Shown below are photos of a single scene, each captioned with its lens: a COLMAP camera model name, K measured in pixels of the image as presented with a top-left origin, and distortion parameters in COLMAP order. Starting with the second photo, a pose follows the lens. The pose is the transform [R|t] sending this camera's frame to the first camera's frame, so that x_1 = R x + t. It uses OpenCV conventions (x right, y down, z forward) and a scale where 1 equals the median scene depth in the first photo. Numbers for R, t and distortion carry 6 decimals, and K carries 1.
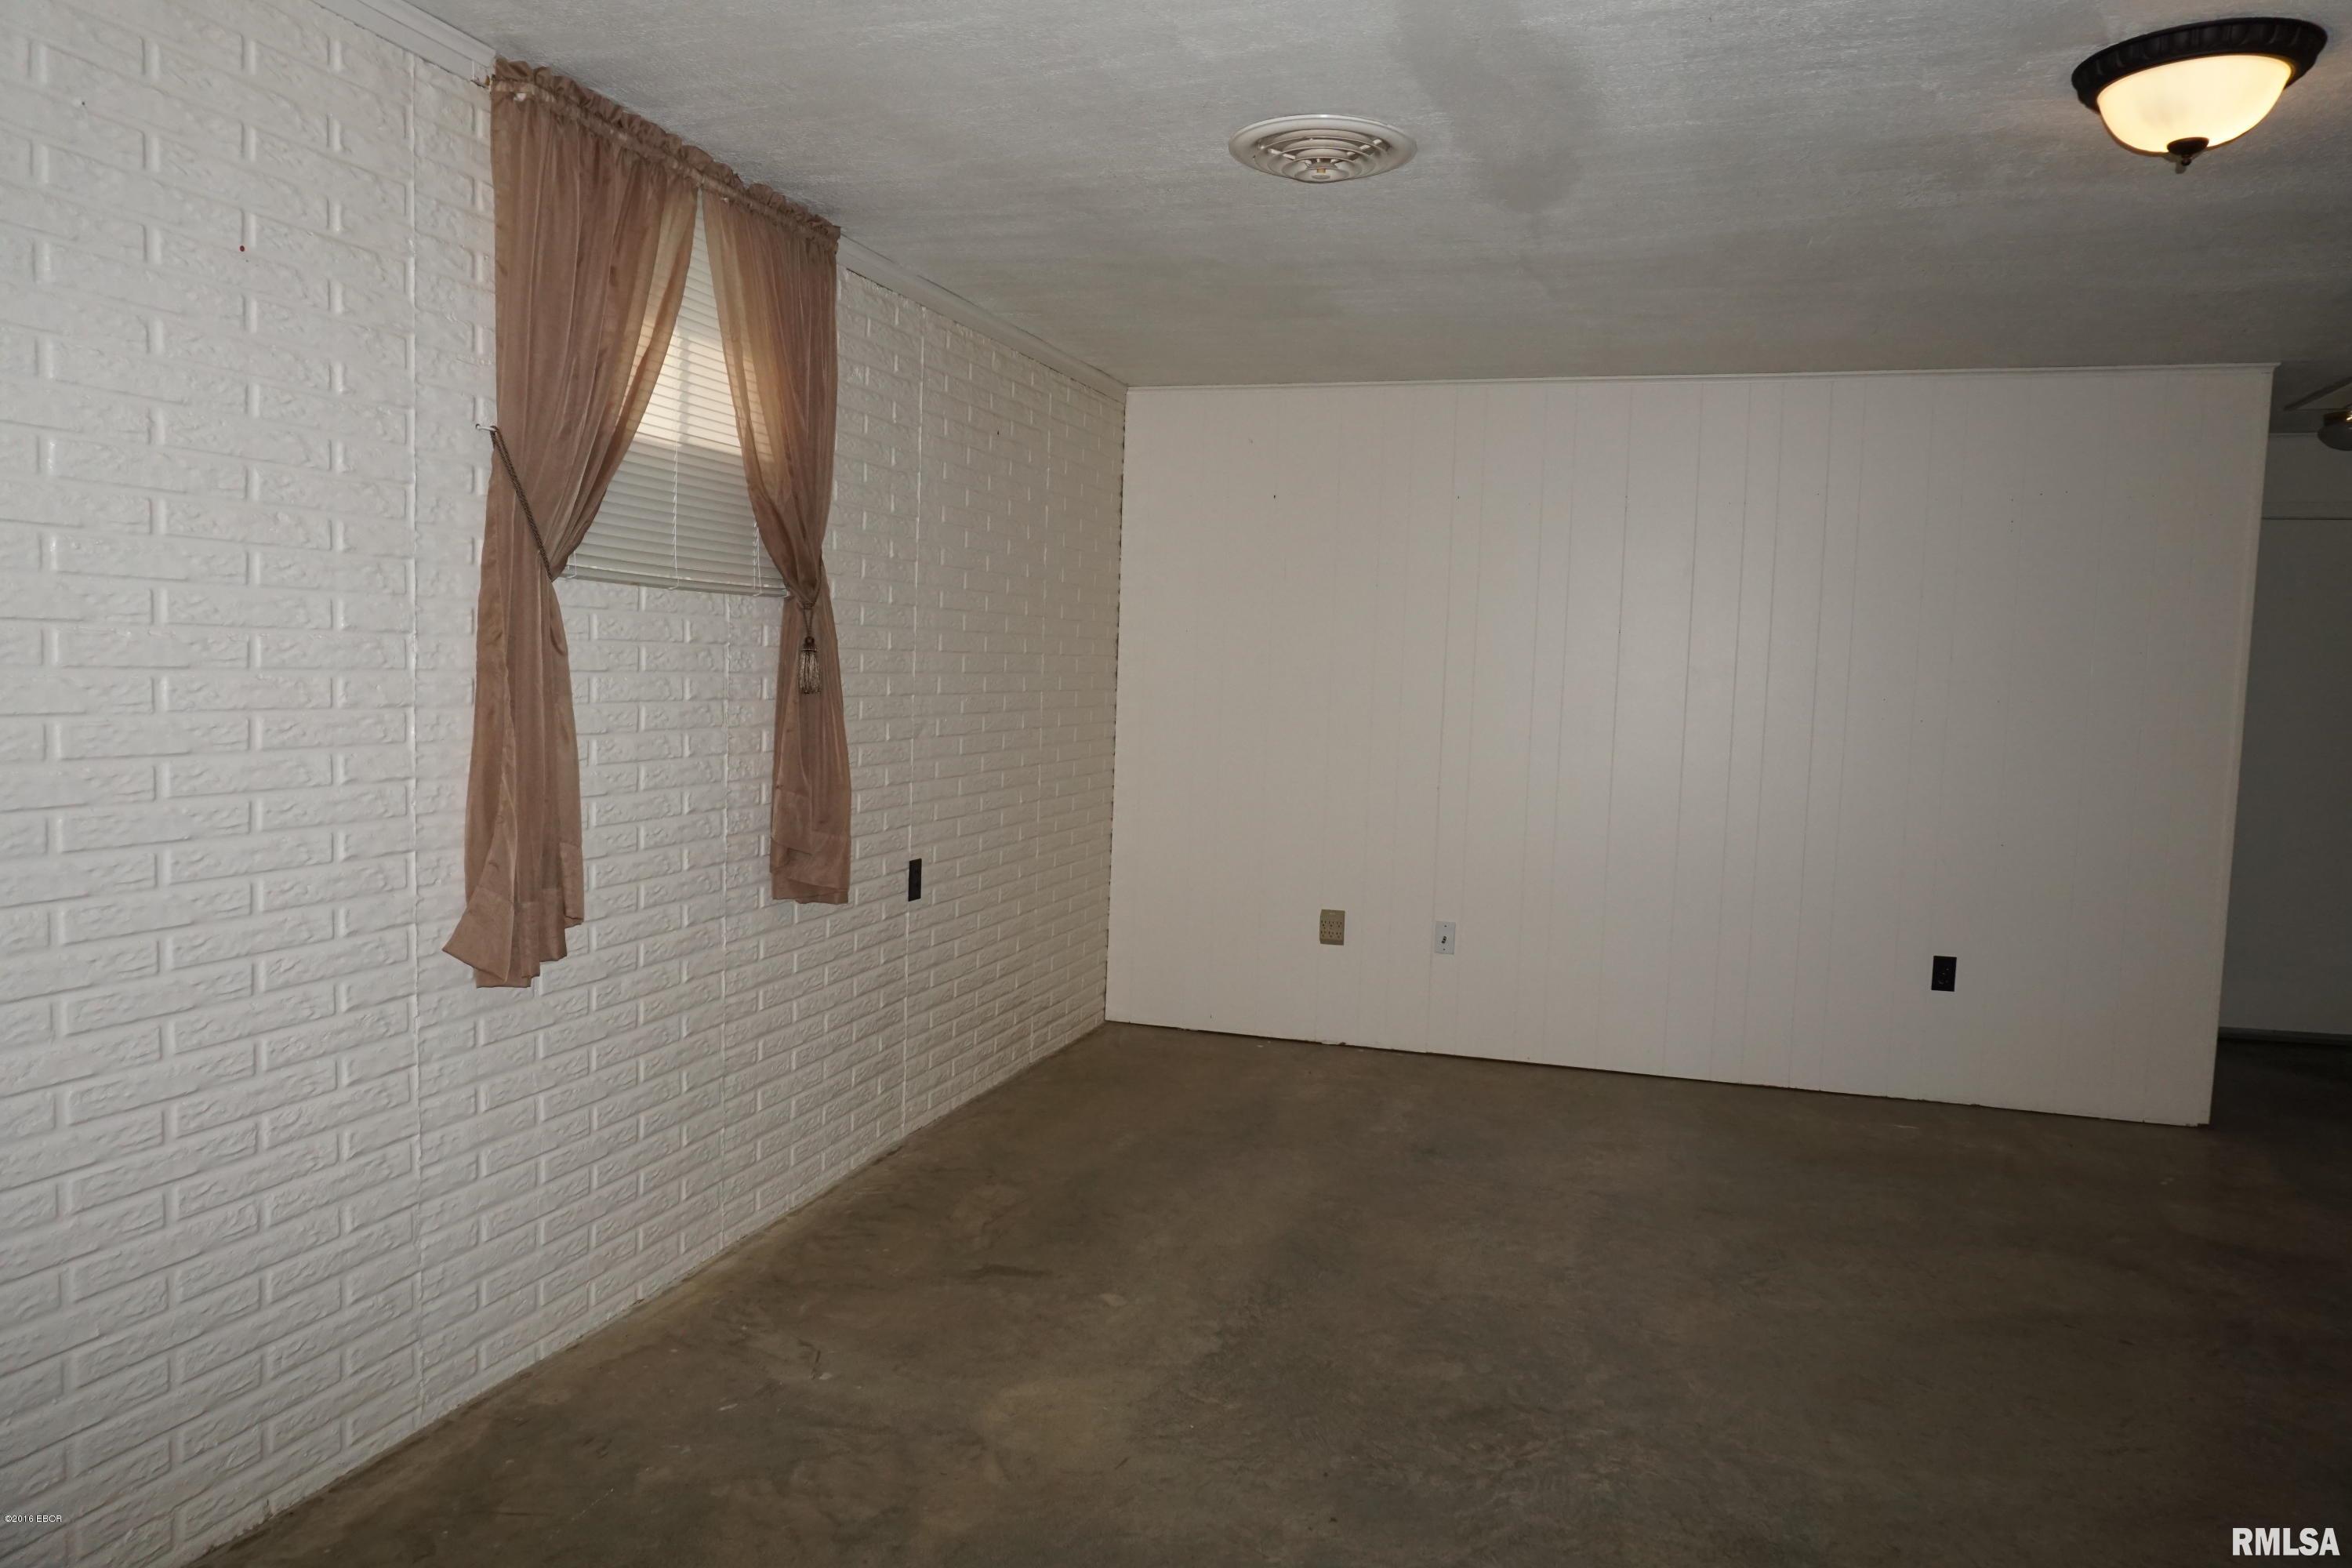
lens RADIAL K [[1567.9, 0, 1173.8], [0, 1567.9, 794.7], [0, 0, 1]] dist [-0.054054, 0.035419]
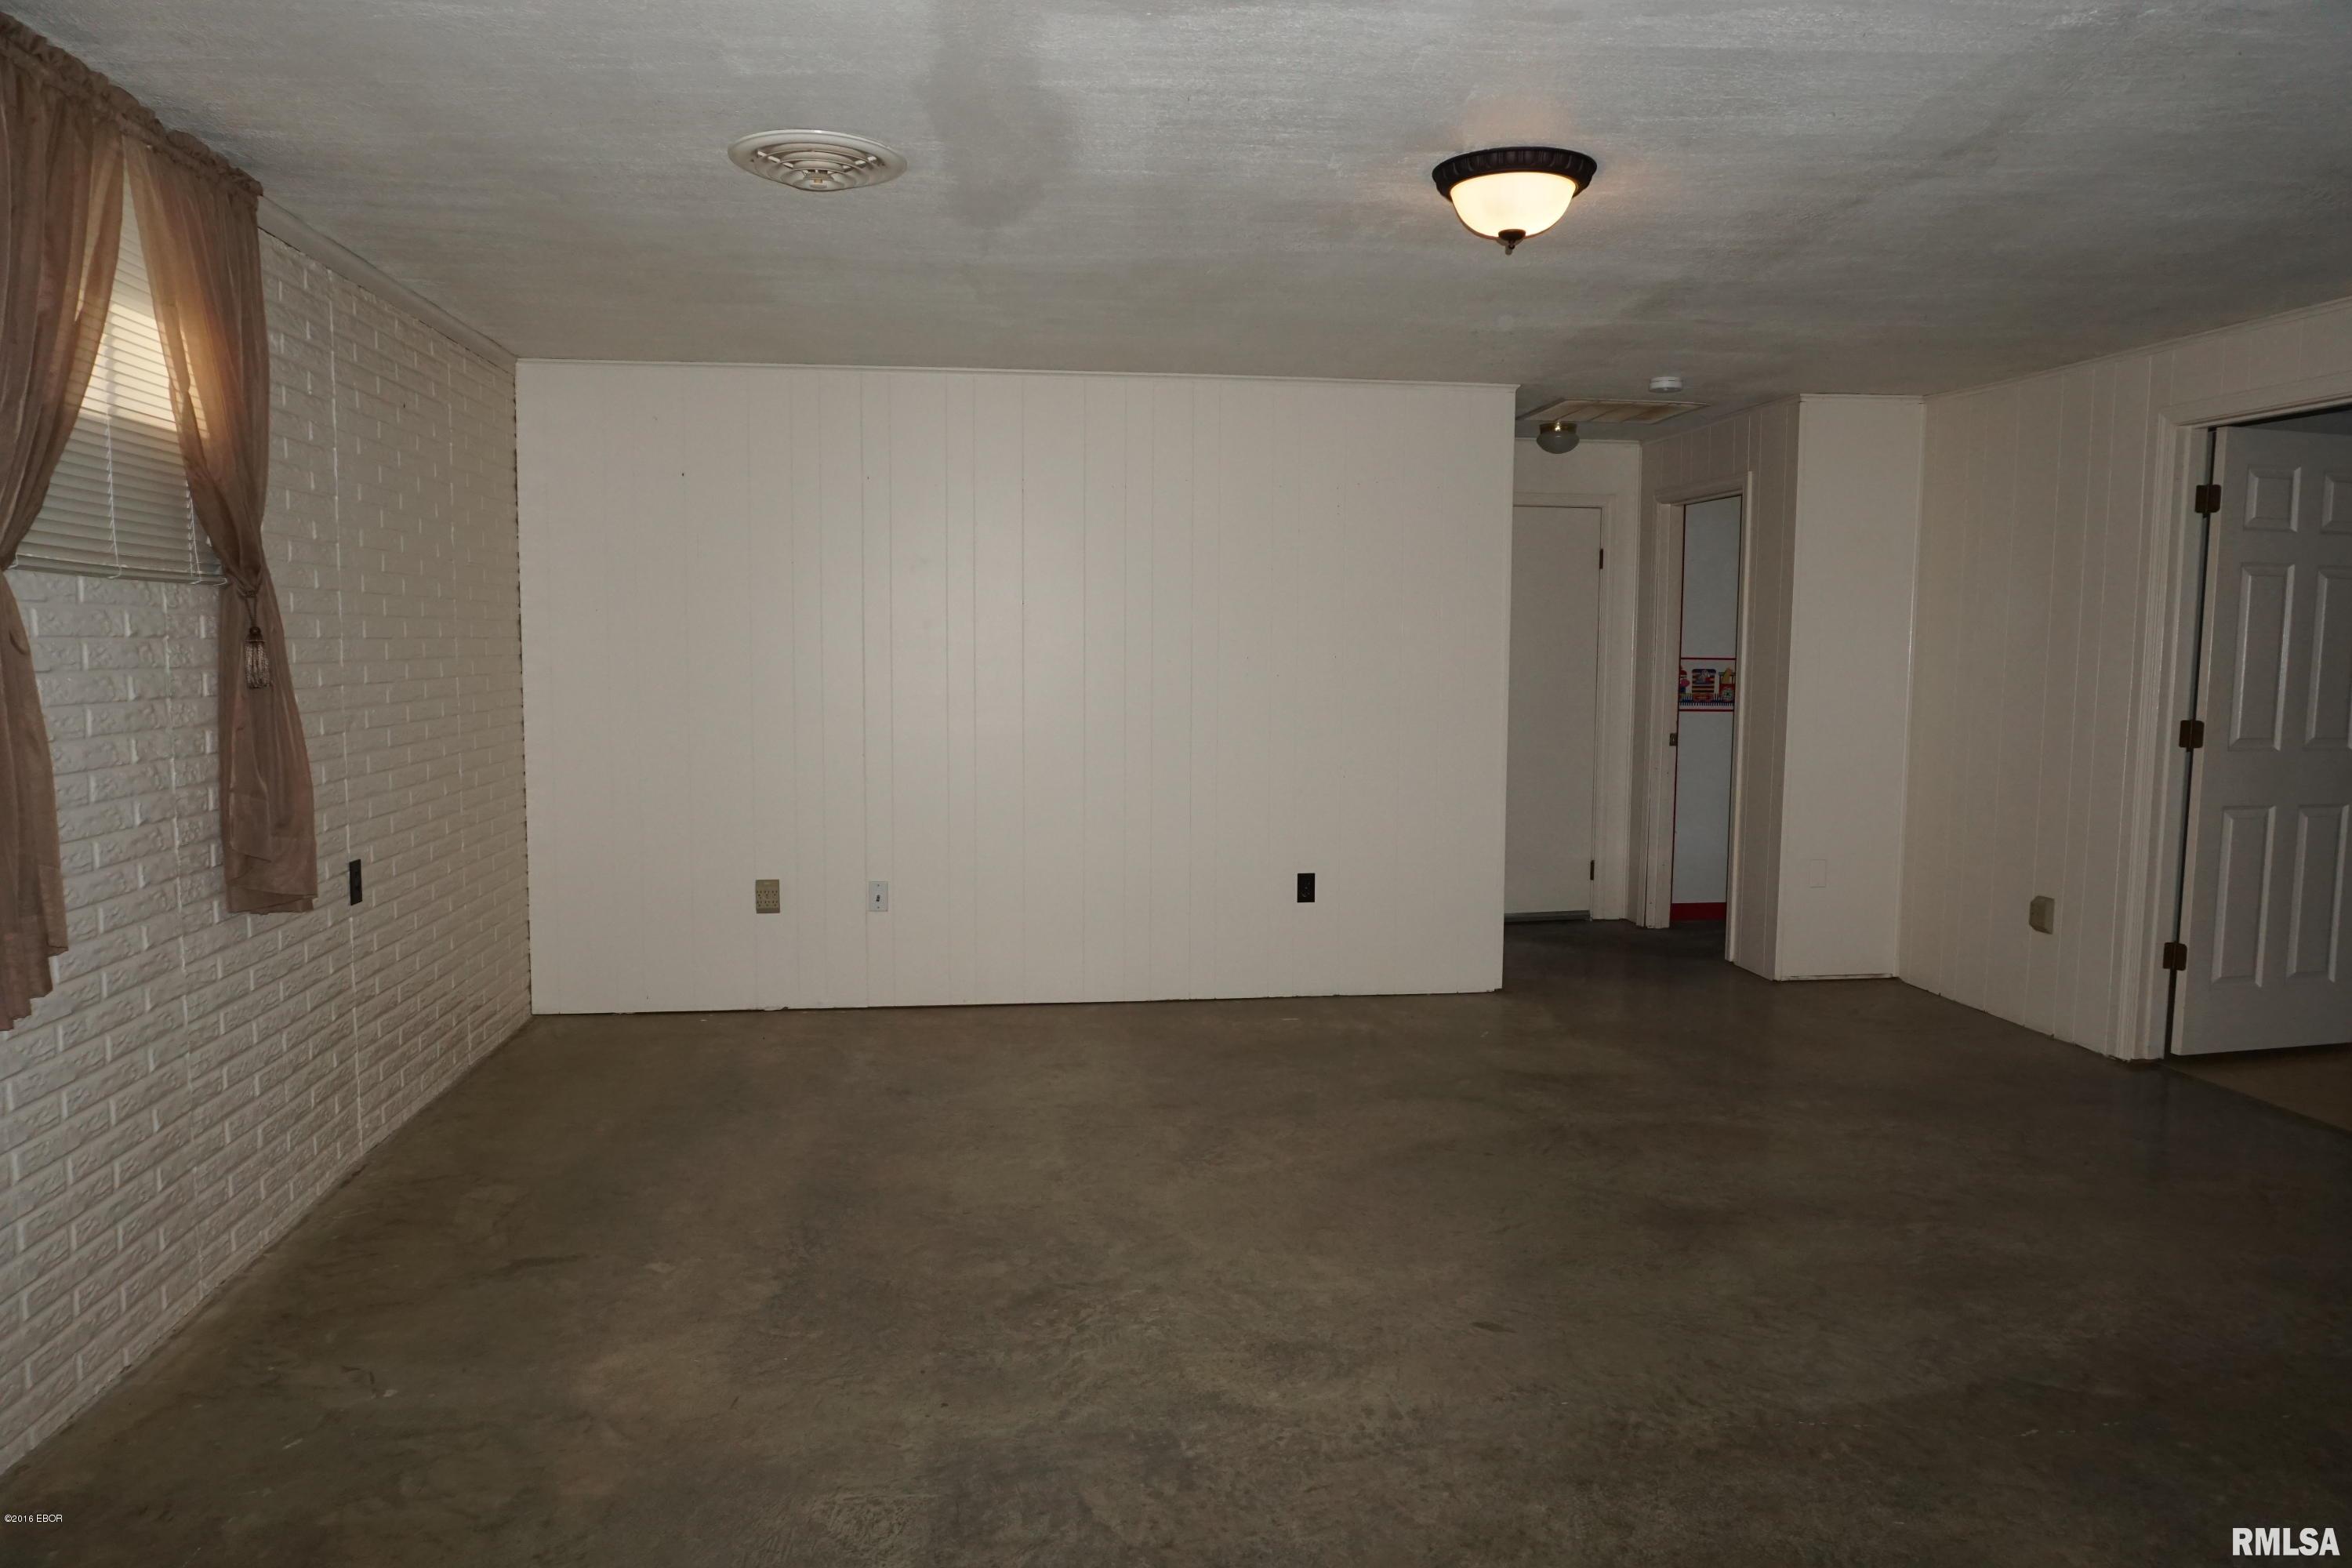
lens RADIAL K [[1567.9, 0, 1175.5], [0, 1567.9, 796.0], [0, 0, 1]] dist [-0.054054, 0.035419]
pose [[0.903990, -0.066140, 0.422407, -0.145866], [0.057128, 0.997789, 0.033973, -0.001233], [-0.423720, -0.006580, 0.905769, -0.067287]]
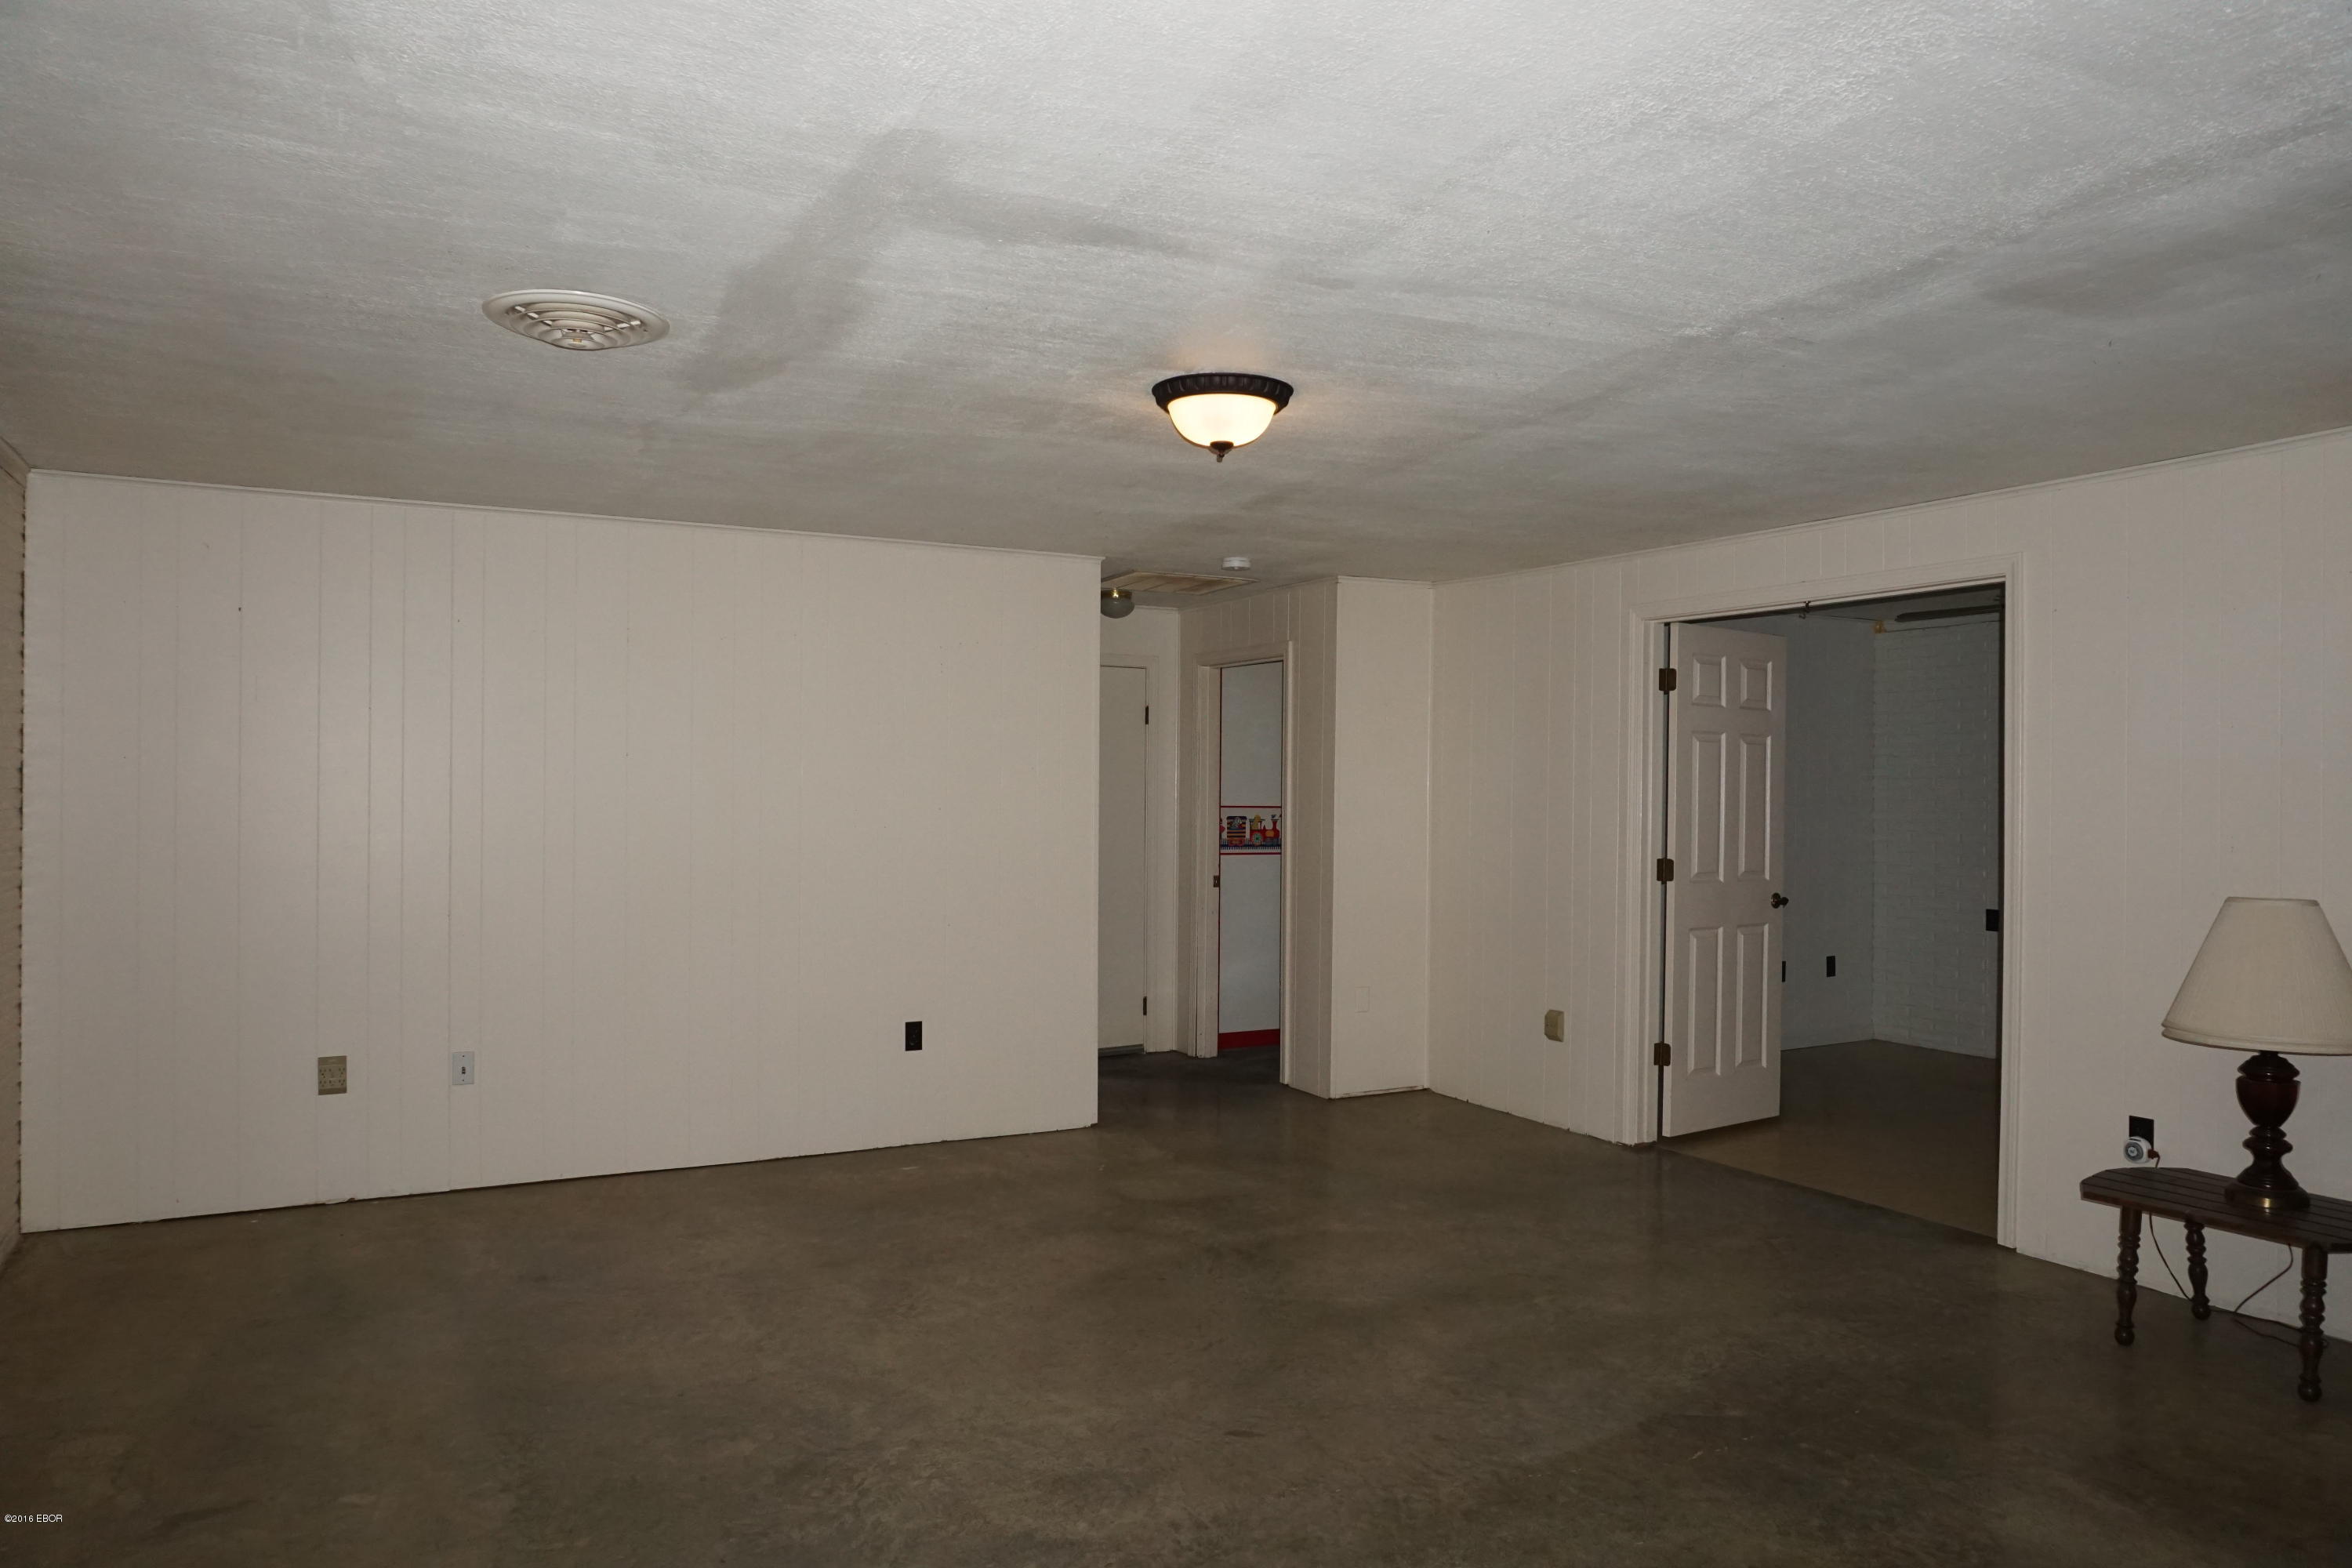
lens RADIAL K [[1567.9, 0, 1175.8], [0, 1567.9, 797.7], [0, 0, 1]] dist [-0.054054, 0.035419]
pose [[0.694360, -0.028364, 0.719068, -0.350234], [0.072469, 0.996899, -0.030655, -0.025313], [-0.715969, 0.073396, 0.694263, -0.002540]]
